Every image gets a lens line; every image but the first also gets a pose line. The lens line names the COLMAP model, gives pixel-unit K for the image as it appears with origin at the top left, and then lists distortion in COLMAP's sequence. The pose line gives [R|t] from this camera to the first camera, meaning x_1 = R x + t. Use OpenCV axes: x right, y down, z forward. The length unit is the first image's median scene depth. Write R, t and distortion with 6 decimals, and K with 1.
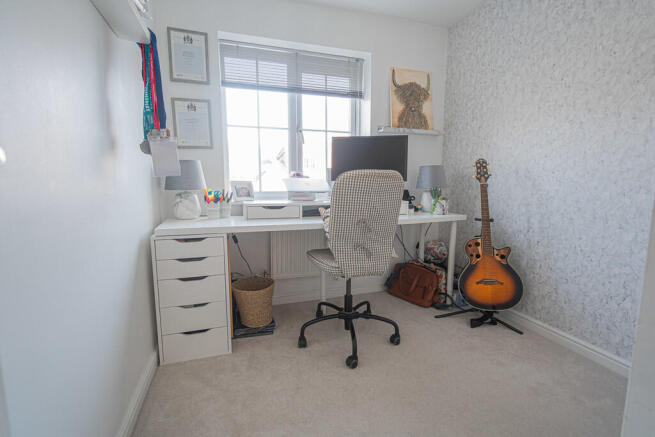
lens RADIAL K [[295.9, 0, 326.2], [0, 295.9, 219.0], [0, 0, 1]] dist [-0.002481, 0.000080]
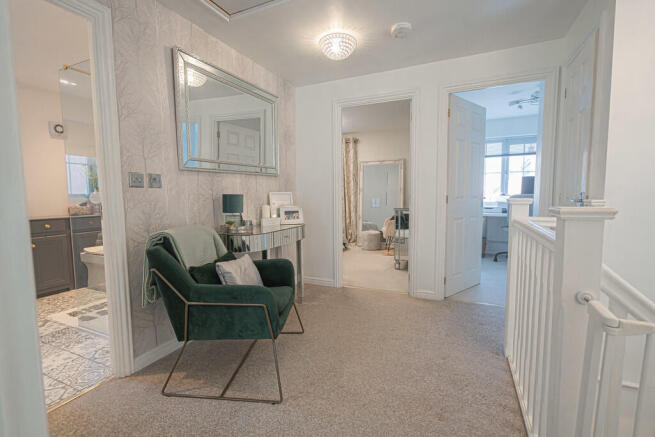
lens RADIAL K [[295.9, 0, 328.3], [0, 295.9, 216.7], [0, 0, 1]] dist [-0.002481, 0.000080]
pose [[0.721772, 0.050417, -0.690292, 0.472507], [-0.070569, 0.997506, -0.000933, 0.106228], [0.688524, 0.049386, 0.723530, -1.421906]]
